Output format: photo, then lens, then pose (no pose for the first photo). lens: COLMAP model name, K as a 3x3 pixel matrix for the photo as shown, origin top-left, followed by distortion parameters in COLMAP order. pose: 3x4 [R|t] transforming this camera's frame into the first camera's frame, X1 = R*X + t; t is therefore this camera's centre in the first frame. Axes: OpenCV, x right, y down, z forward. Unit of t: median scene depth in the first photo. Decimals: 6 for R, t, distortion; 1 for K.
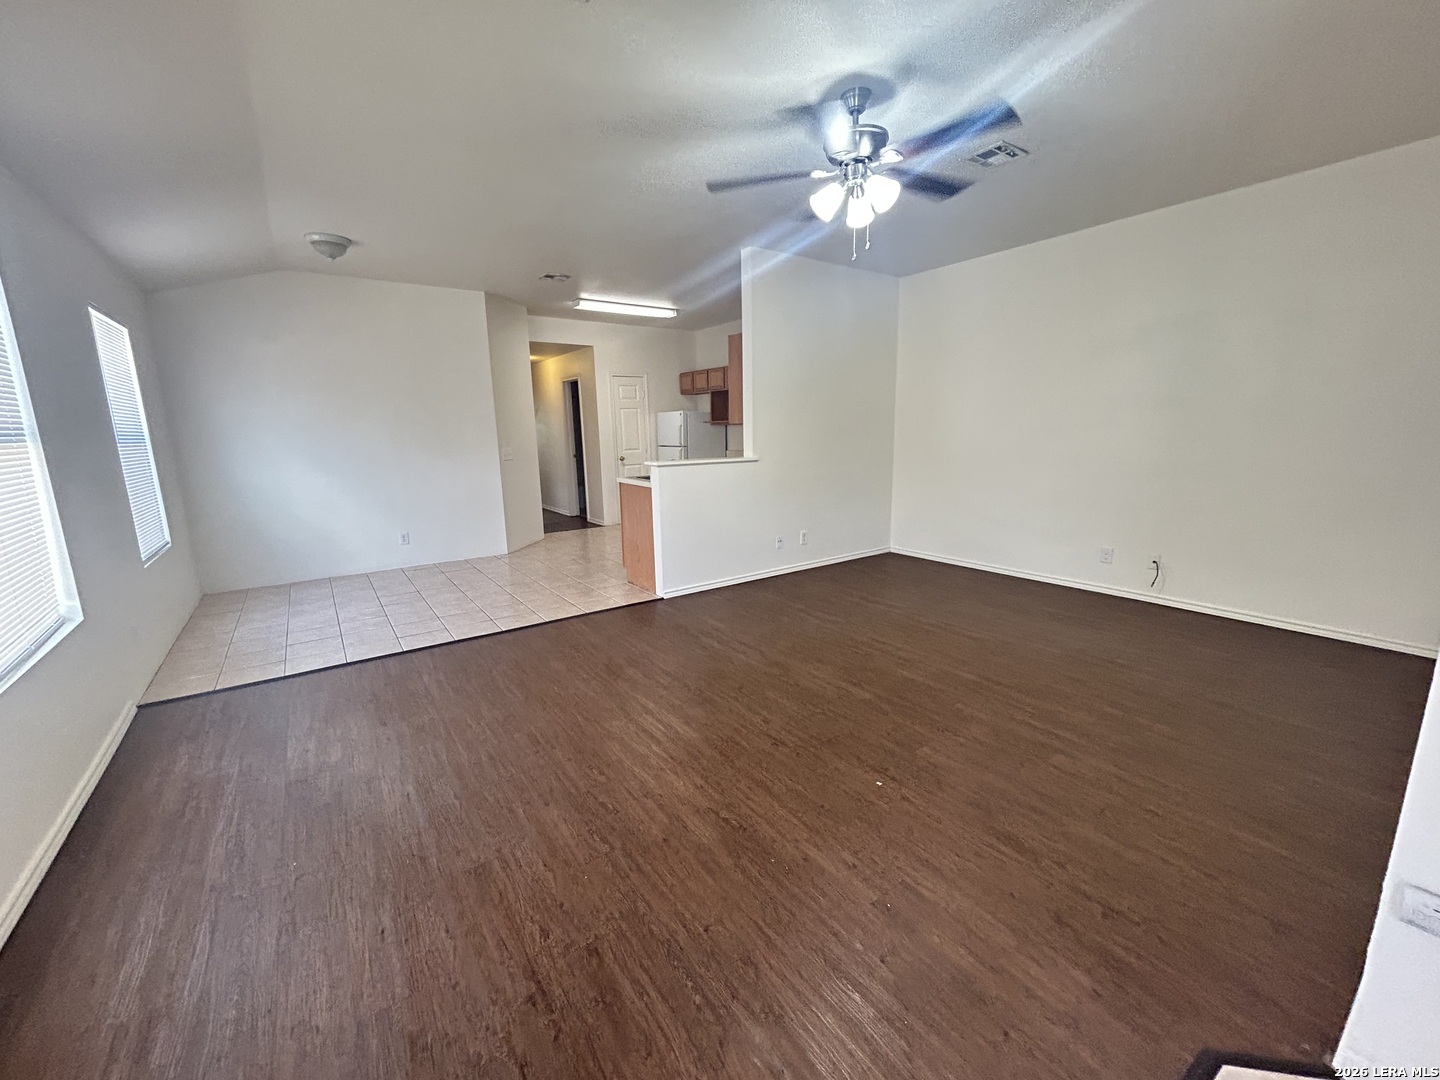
lens RADIAL K [[579.6, 0, 721.5], [0, 579.6, 540.0], [0, 0, 1]] dist [-0.000733, -0.000160]
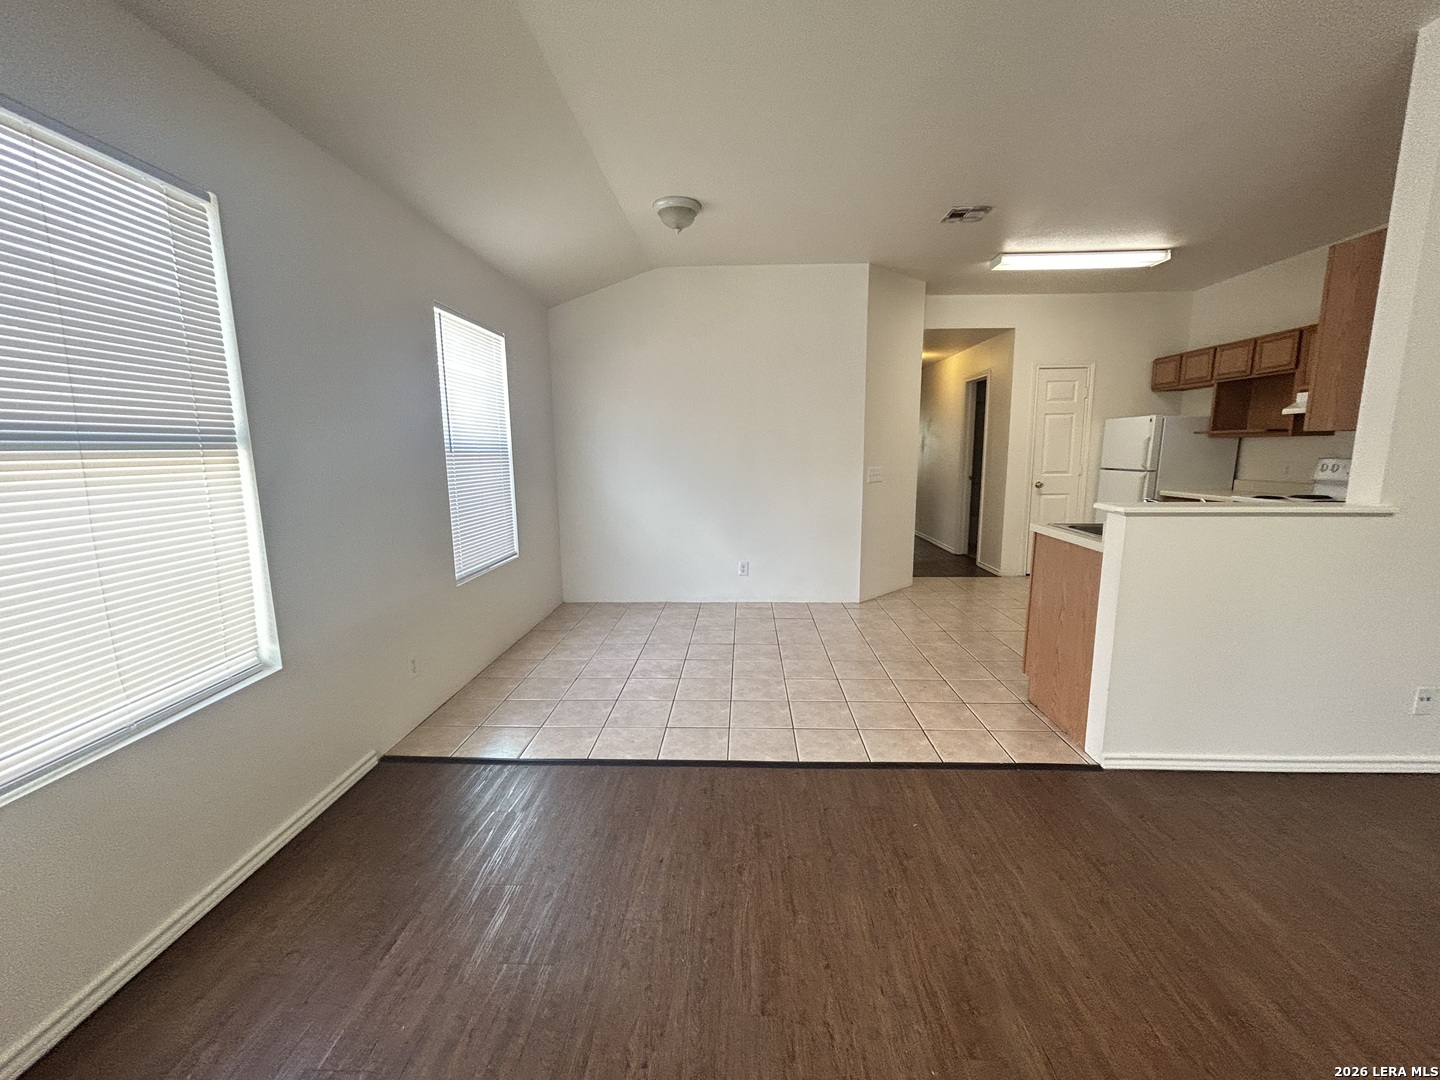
lens RADIAL K [[579.6, 0, 726.2], [0, 579.6, 538.6], [0, 0, 1]] dist [-0.000733, -0.000160]
pose [[0.793504, 0.105589, -0.599334, -0.059732], [-0.122149, 0.992425, 0.013119, -0.052132], [0.596180, 0.062798, 0.800391, 0.288179]]
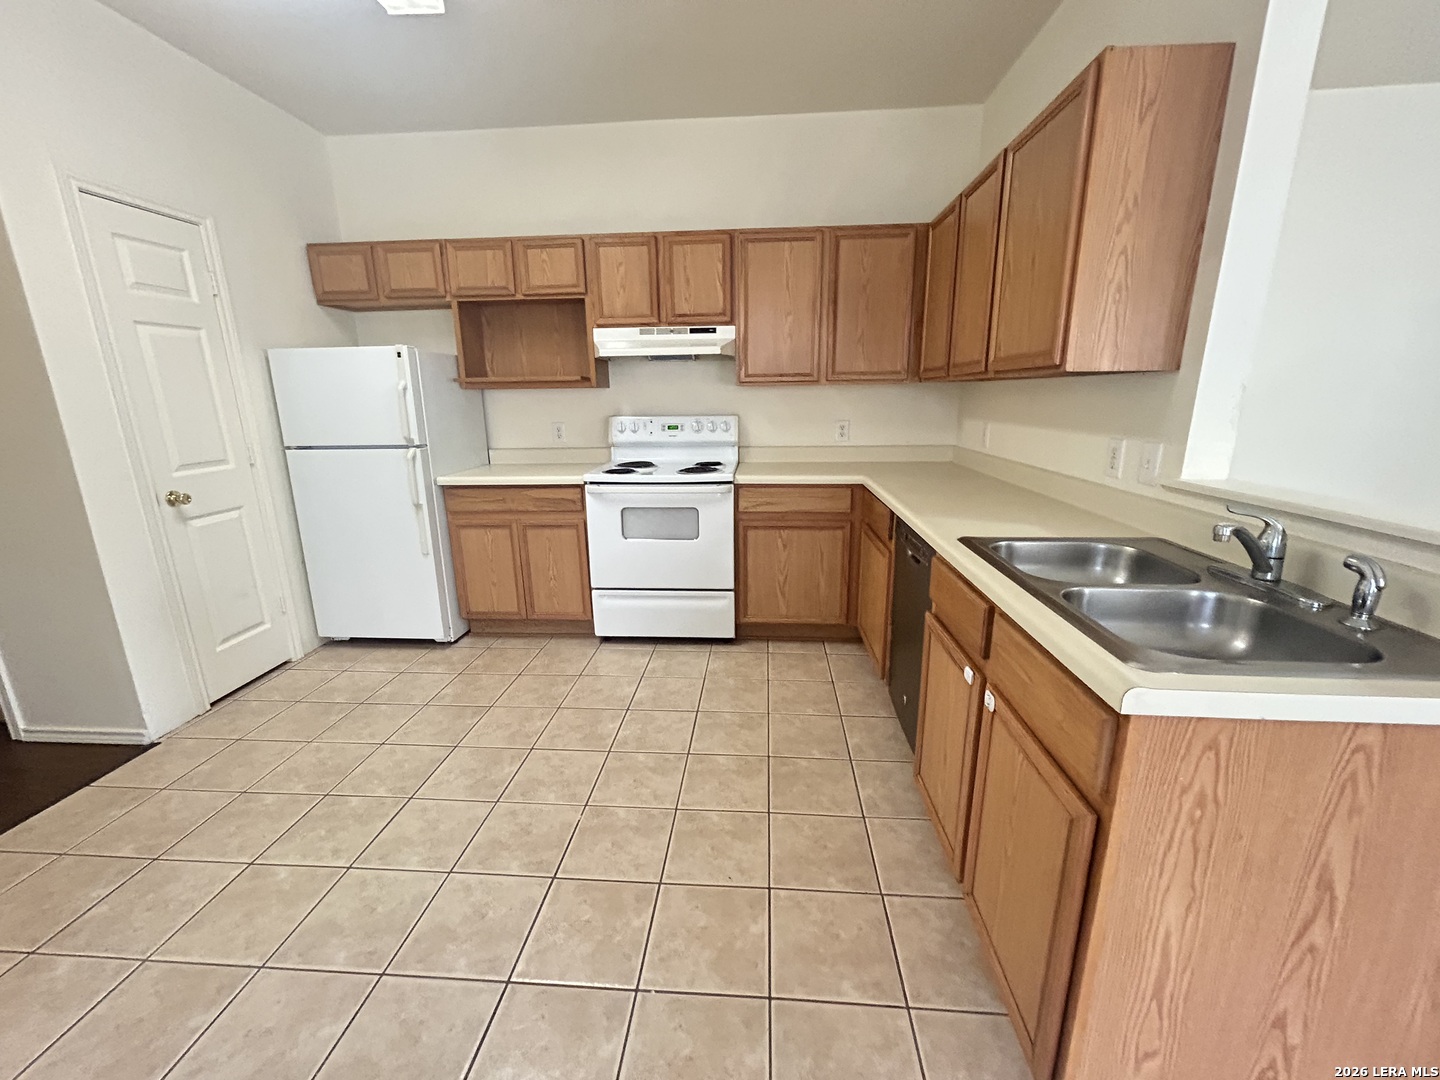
lens RADIAL K [[579.6, 0, 727.6], [0, 579.6, 544.2], [0, 0, 1]] dist [-0.000733, -0.000160]
pose [[0.637360, -0.178330, 0.749647, -0.298360], [0.146135, 0.983171, 0.109637, -0.149337], [-0.756582, 0.039671, 0.652694, 0.818102]]
